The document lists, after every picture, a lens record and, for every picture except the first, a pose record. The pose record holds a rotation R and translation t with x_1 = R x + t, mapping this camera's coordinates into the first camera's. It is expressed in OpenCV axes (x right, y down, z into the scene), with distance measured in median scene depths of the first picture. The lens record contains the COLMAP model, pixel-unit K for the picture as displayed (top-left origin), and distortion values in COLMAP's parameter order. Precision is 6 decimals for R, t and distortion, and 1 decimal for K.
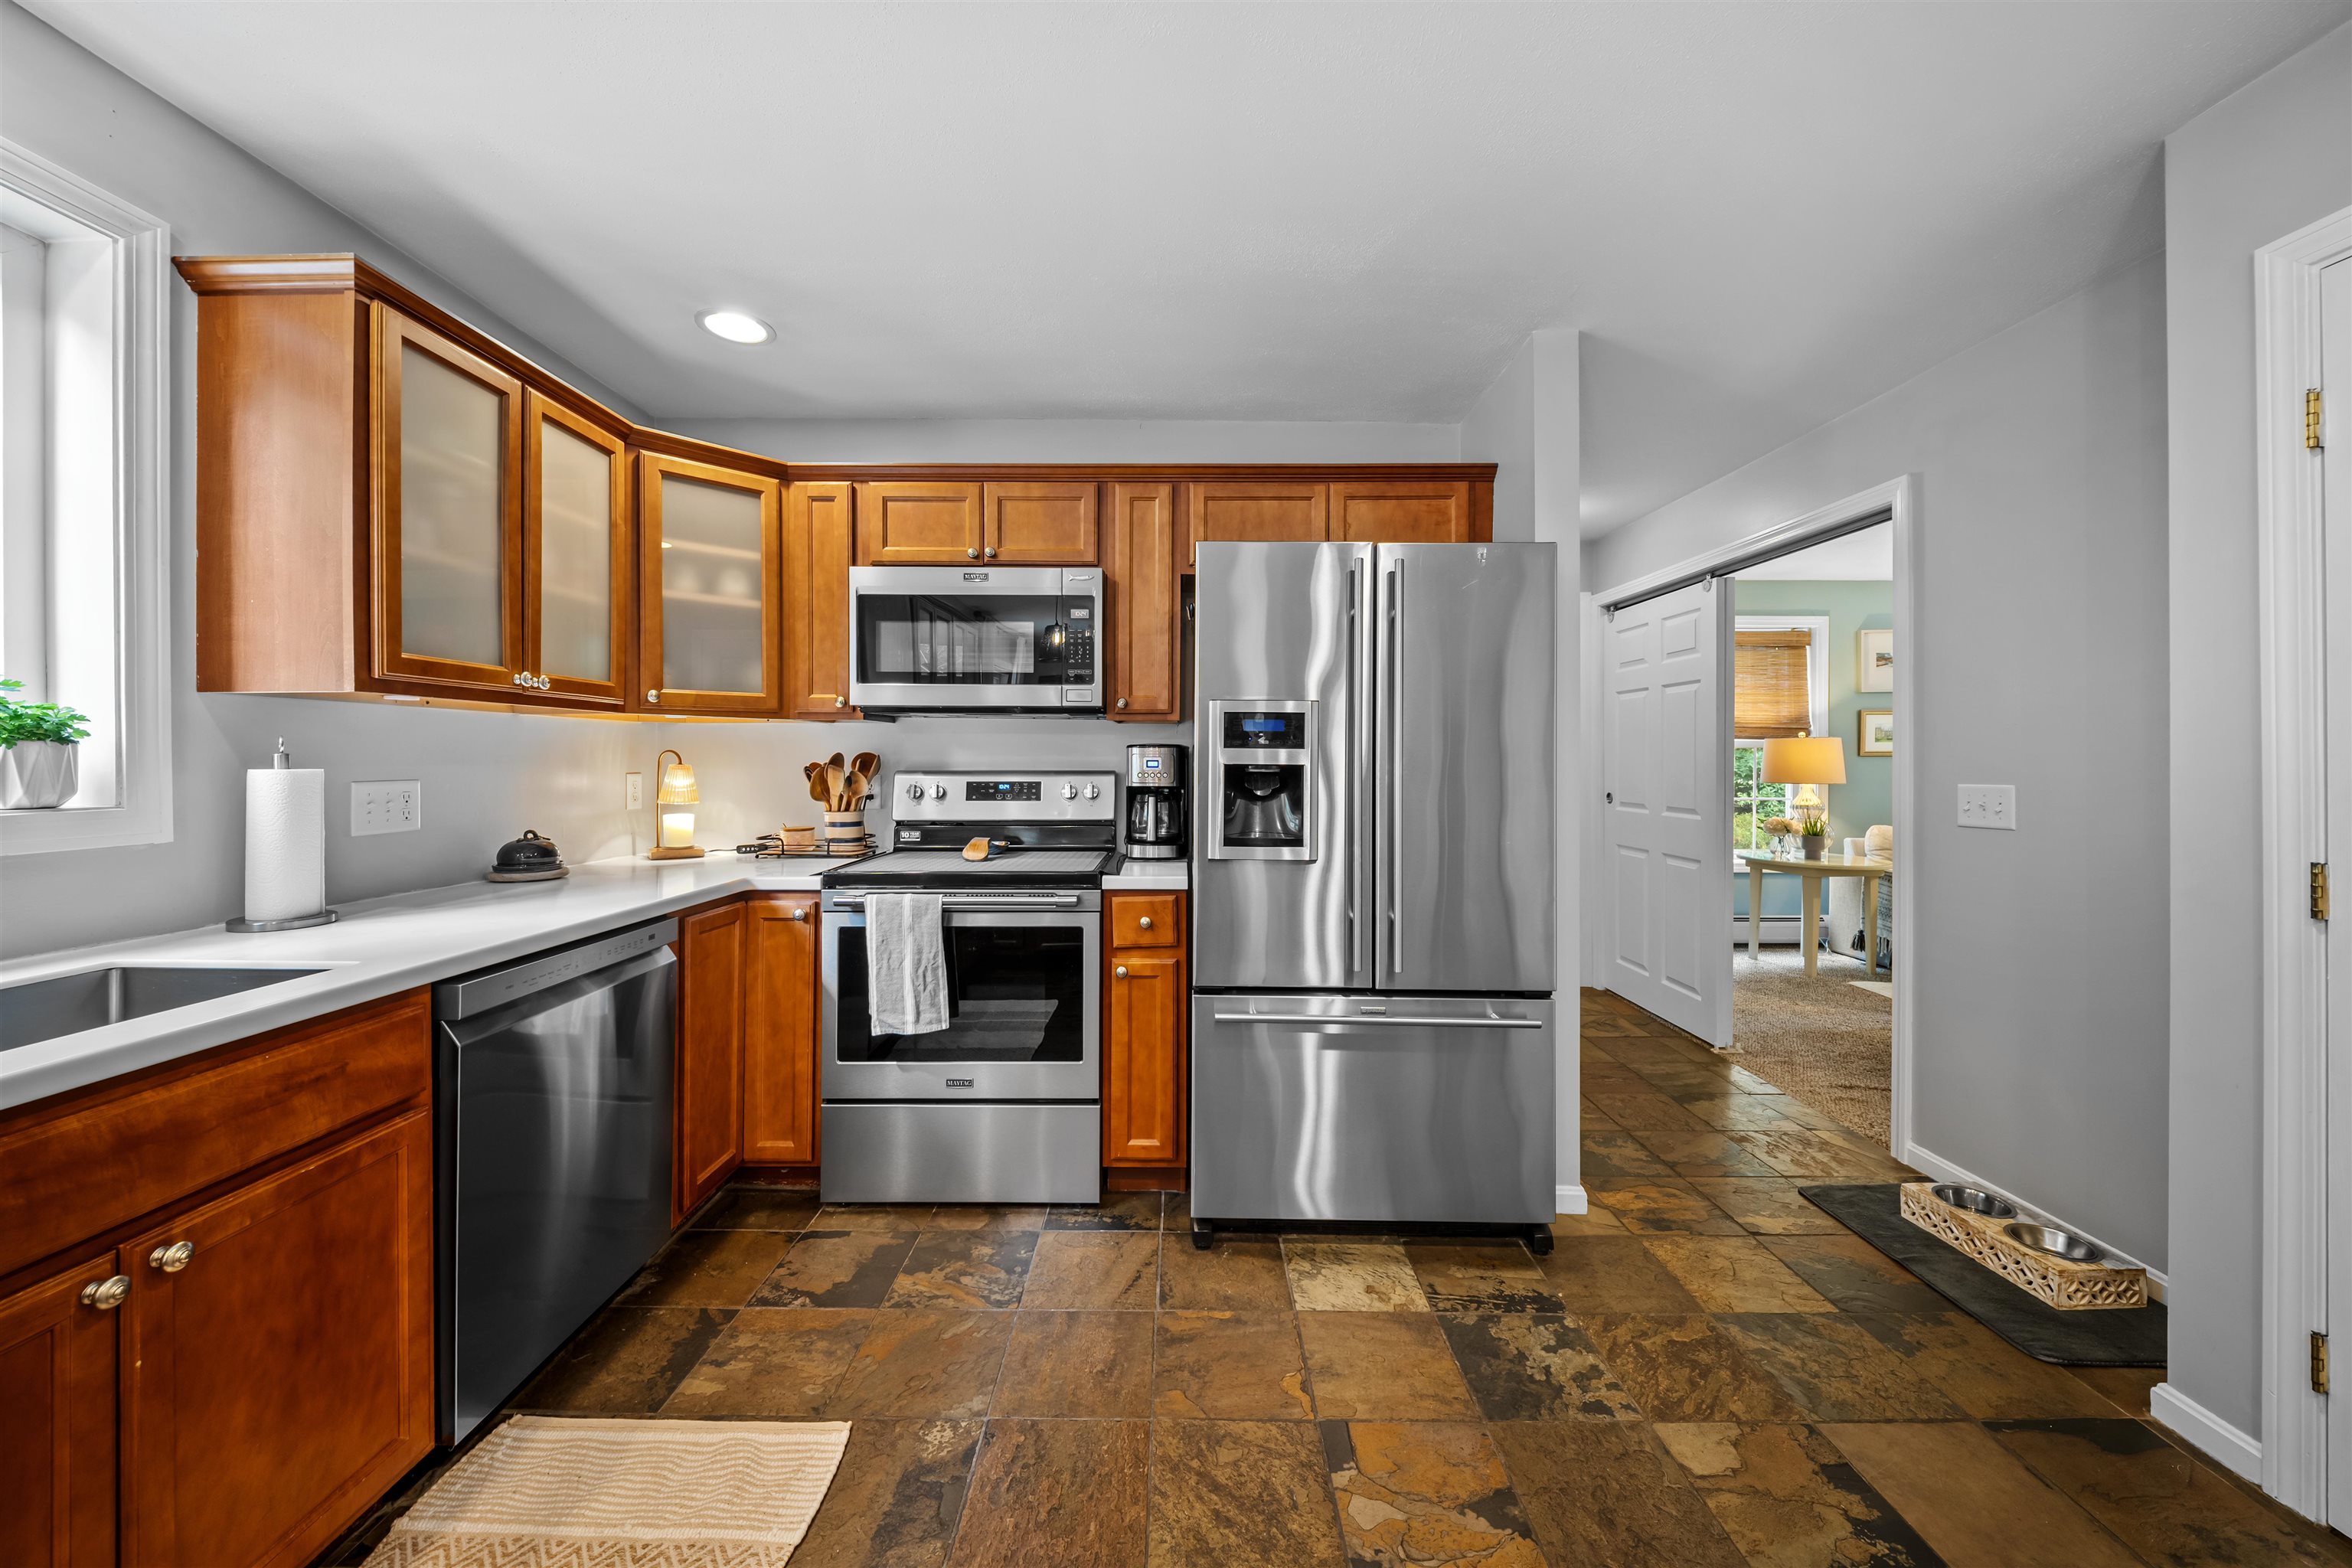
lens RADIAL K [[827.7, 0, 1171.3], [0, 827.7, 757.8], [0, 0, 1]] dist [0.000756, -0.002077]
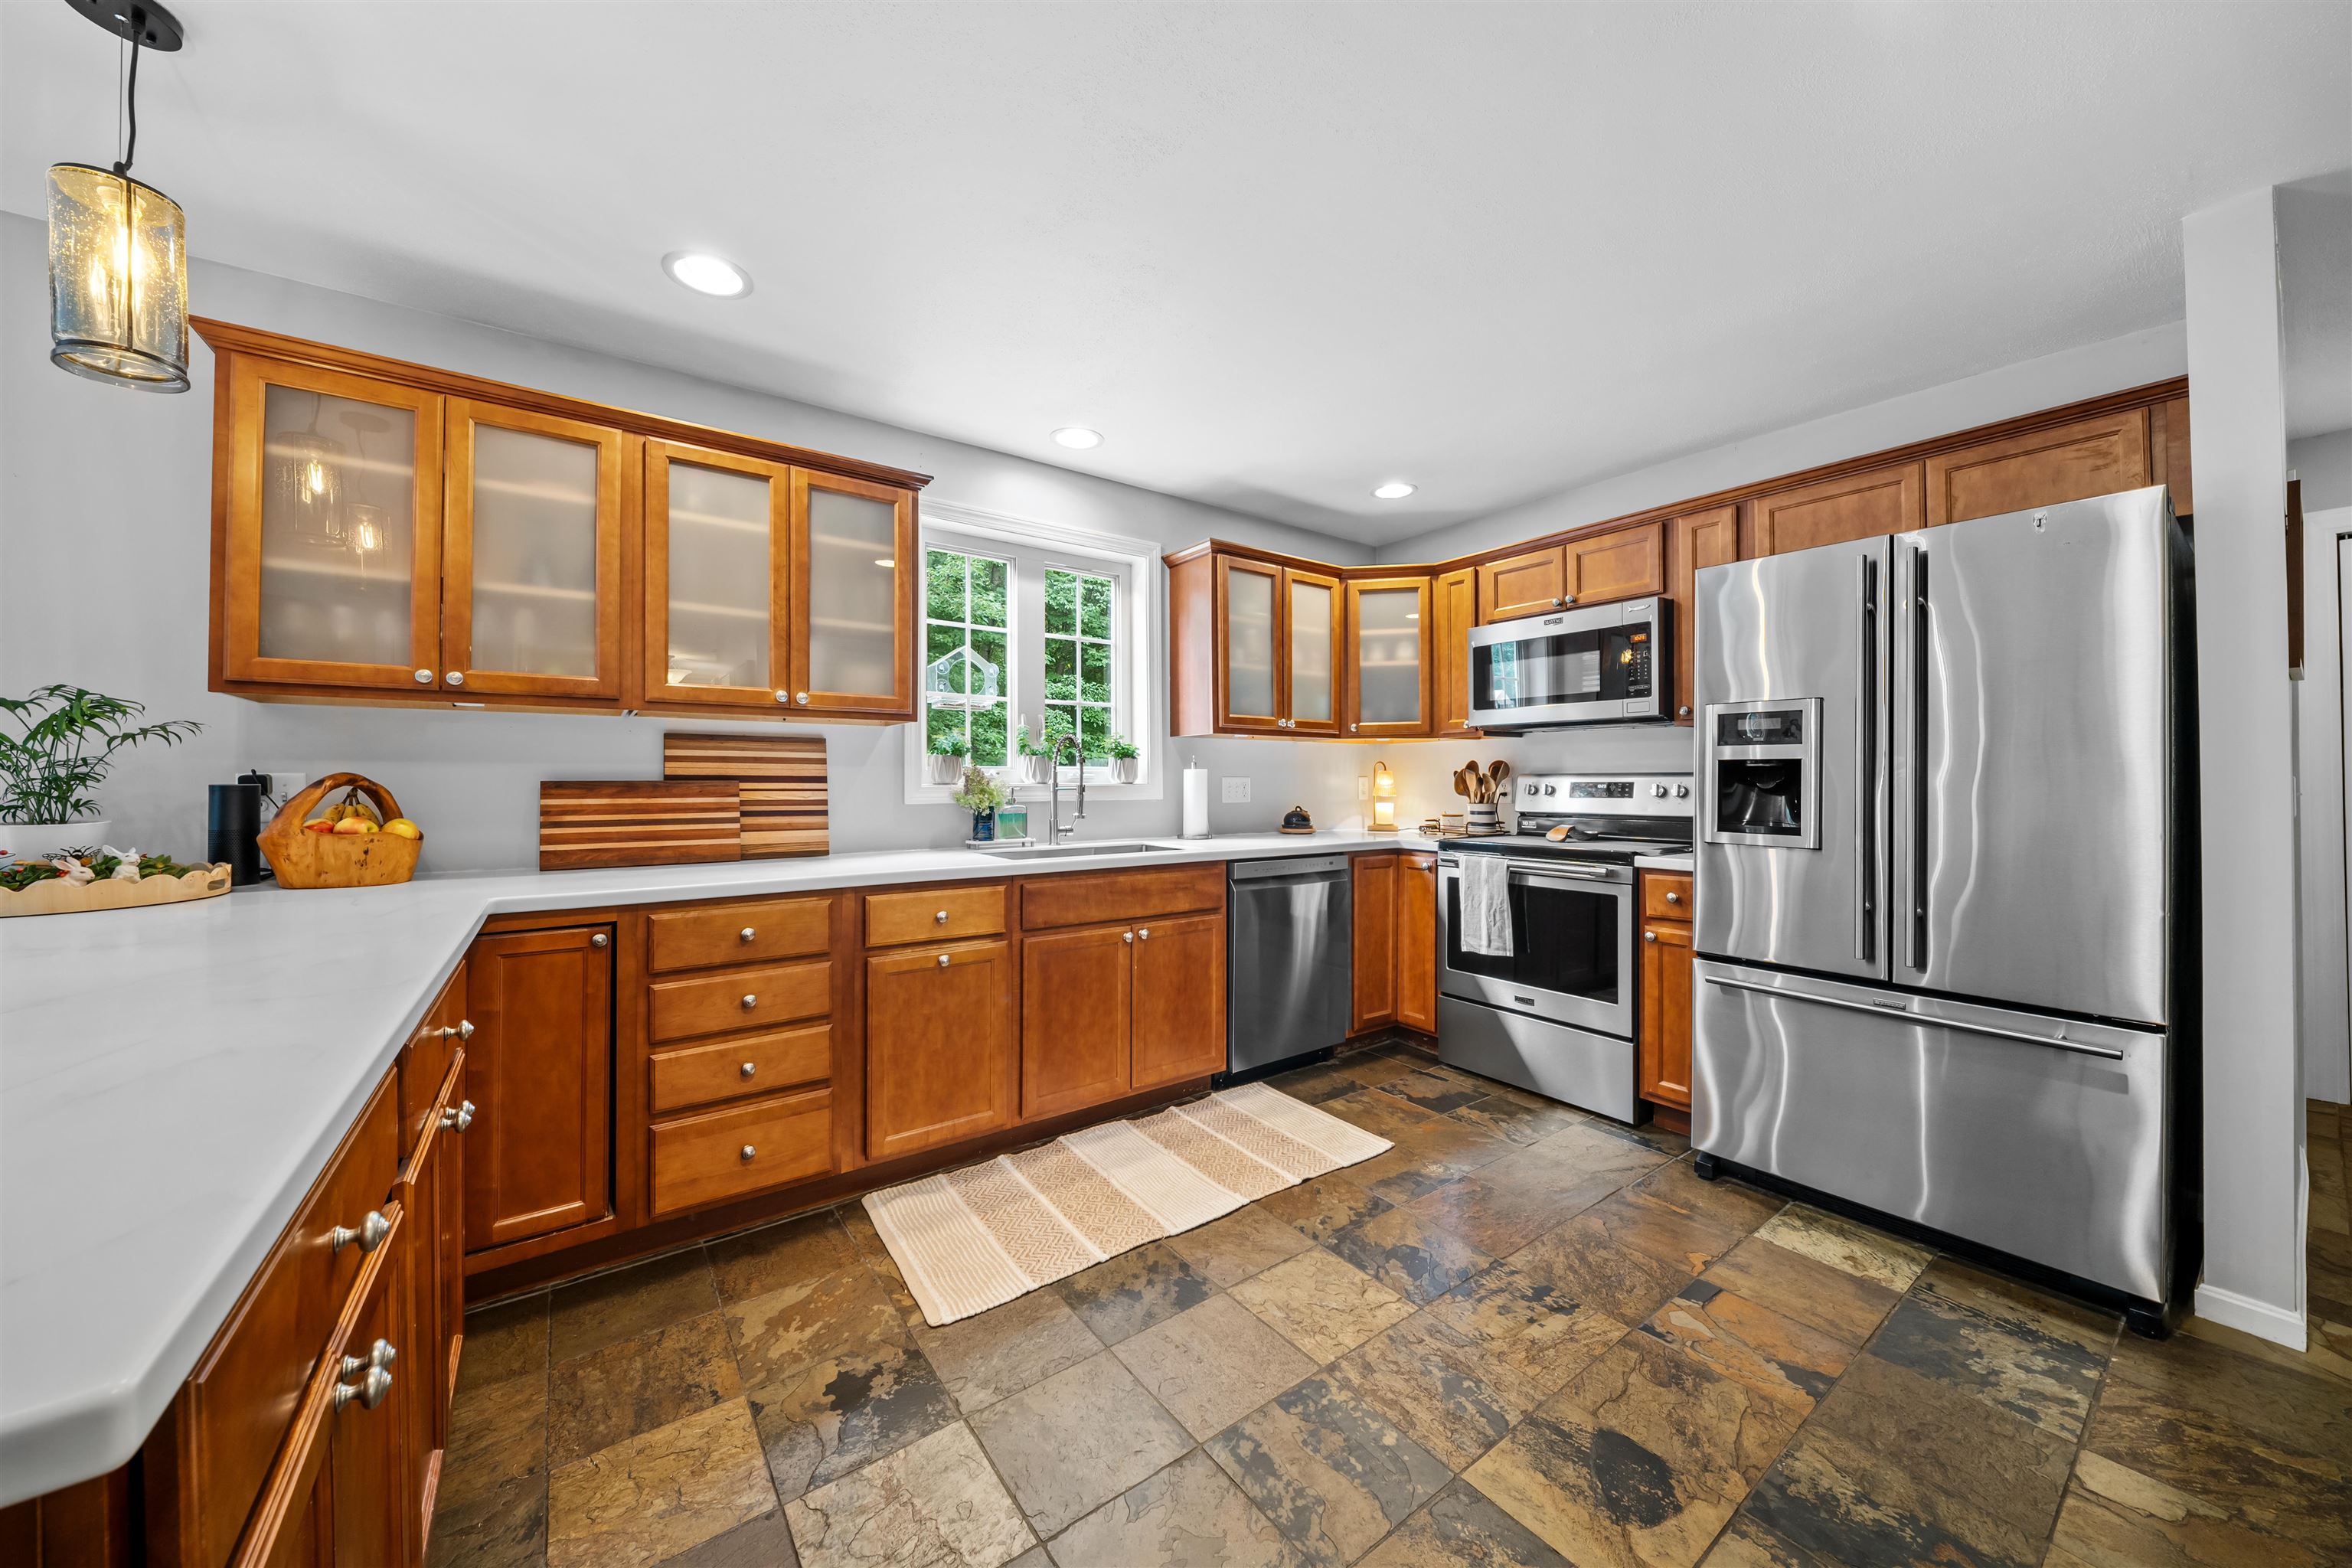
lens RADIAL K [[827.7, 0, 1195.1], [0, 827.7, 771.2], [0, 0, 1]] dist [0.000756, -0.002077]
pose [[0.605681, -0.012661, -0.795607, 0.533057], [0.003804, 0.999908, -0.013017, 0.035167], [0.795698, 0.004858, 0.605674, -0.270839]]
